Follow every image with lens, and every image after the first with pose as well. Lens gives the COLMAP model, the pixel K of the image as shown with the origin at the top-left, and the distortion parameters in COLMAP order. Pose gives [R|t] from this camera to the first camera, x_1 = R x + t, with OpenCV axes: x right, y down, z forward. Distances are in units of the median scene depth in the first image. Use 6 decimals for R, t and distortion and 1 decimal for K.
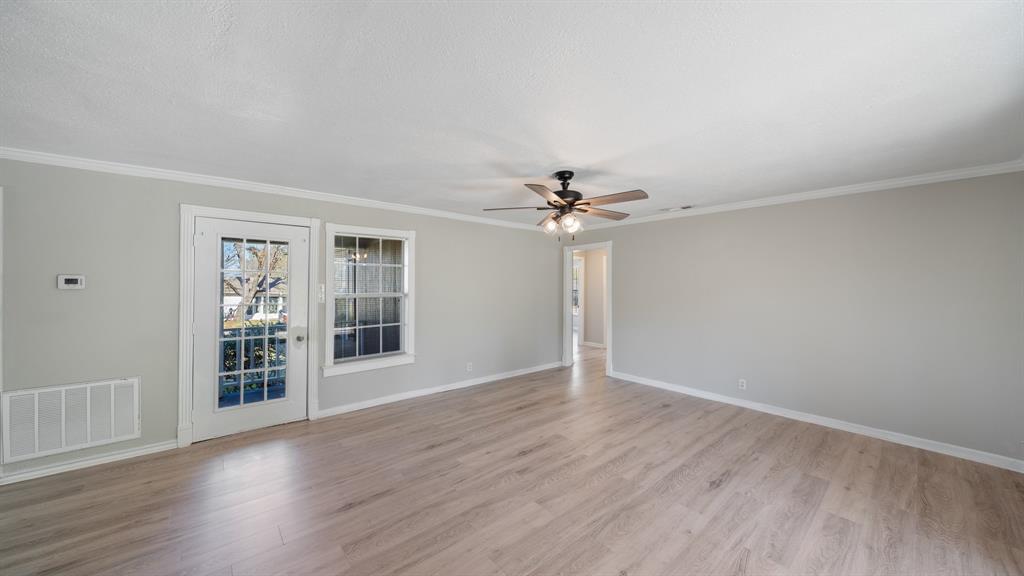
lens RADIAL K [[352.6, 0, 511.6], [0, 352.6, 286.2], [0, 0, 1]] dist [-0.004522, -0.000114]
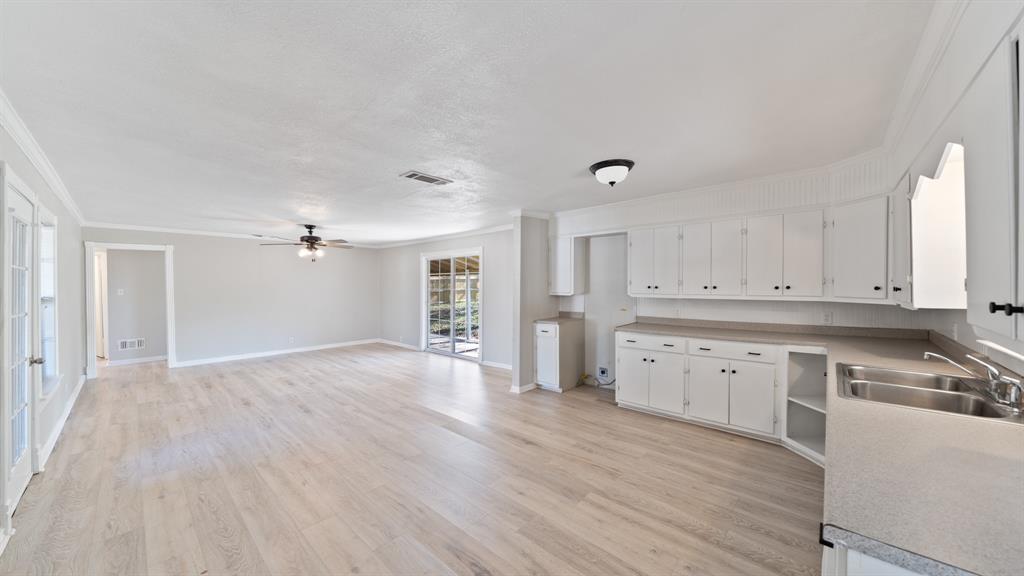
lens RADIAL K [[349.0, 0, 506.3], [0, 349.0, 288.2], [0, 0, 1]] dist [-0.004416, -0.000143]
pose [[-0.114383, -0.012585, 0.993357, -1.784101], [0.008082, 0.999875, 0.013598, -0.002766], [-0.993404, 0.009584, -0.114267, 0.159828]]
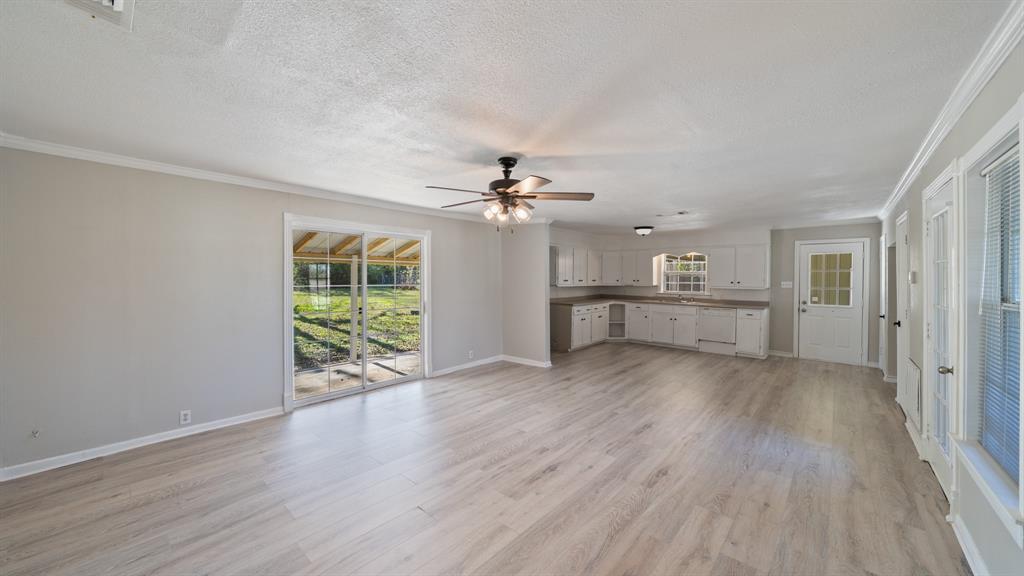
lens RADIAL K [[375.8, 0, 490.0], [0, 375.8, 281.0], [0, 0, 1]] dist [-0.002099, -0.000139]
pose [[-0.993945, -0.006159, -0.109710, 0.297992], [-0.007338, 0.999920, 0.010343, -0.003065], [0.109638, 0.011085, -0.993910, 1.950322]]
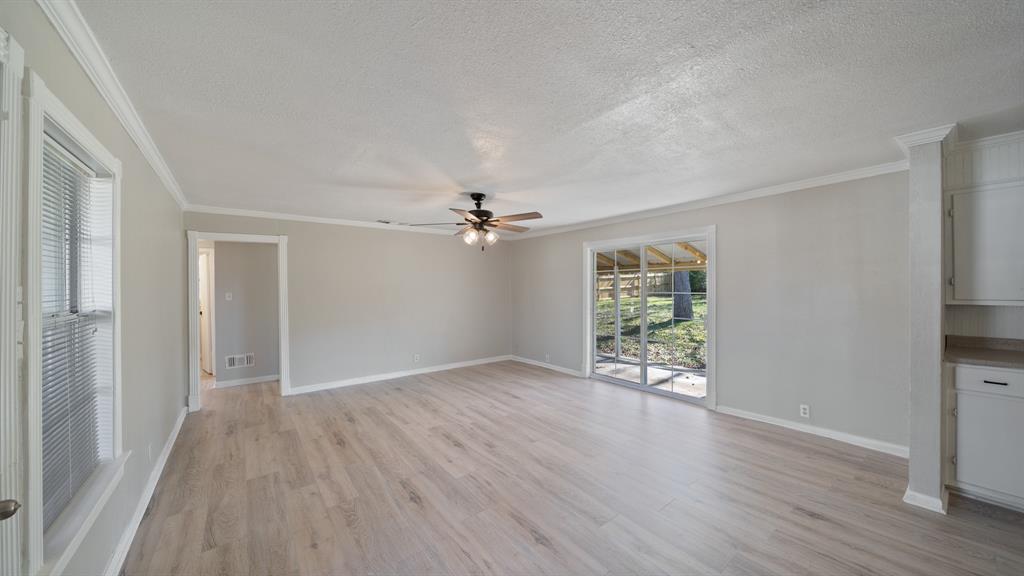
lens RADIAL K [[352.6, 0, 511.6], [0, 352.6, 286.2], [0, 0, 1]] dist [-0.004522, -0.000114]
pose [[0.053565, -0.002100, 0.998562, -1.042191], [0.012891, 0.999916, 0.001411, -0.005100], [-0.998481, 0.012796, 0.053588, 0.791563]]
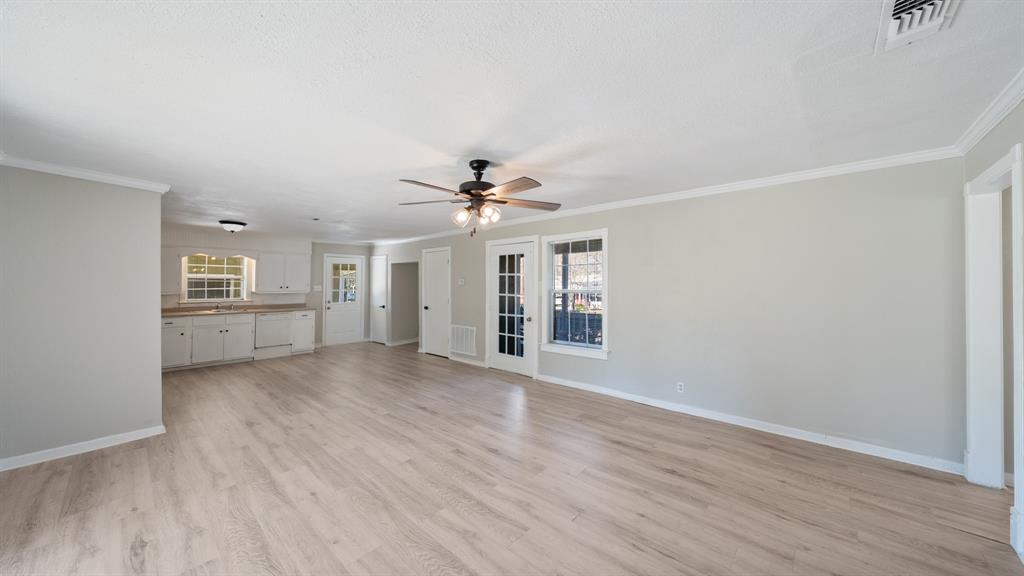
lens RADIAL K [[354.1, 0, 509.7], [0, 354.1, 274.5], [0, 0, 1]] dist [-0.002892, -0.000186]
pose [[0.127494, -0.027947, -0.991445, 1.064240], [0.003951, 0.999609, -0.027669, 0.005499], [0.991831, -0.000390, 0.127555, 0.936836]]
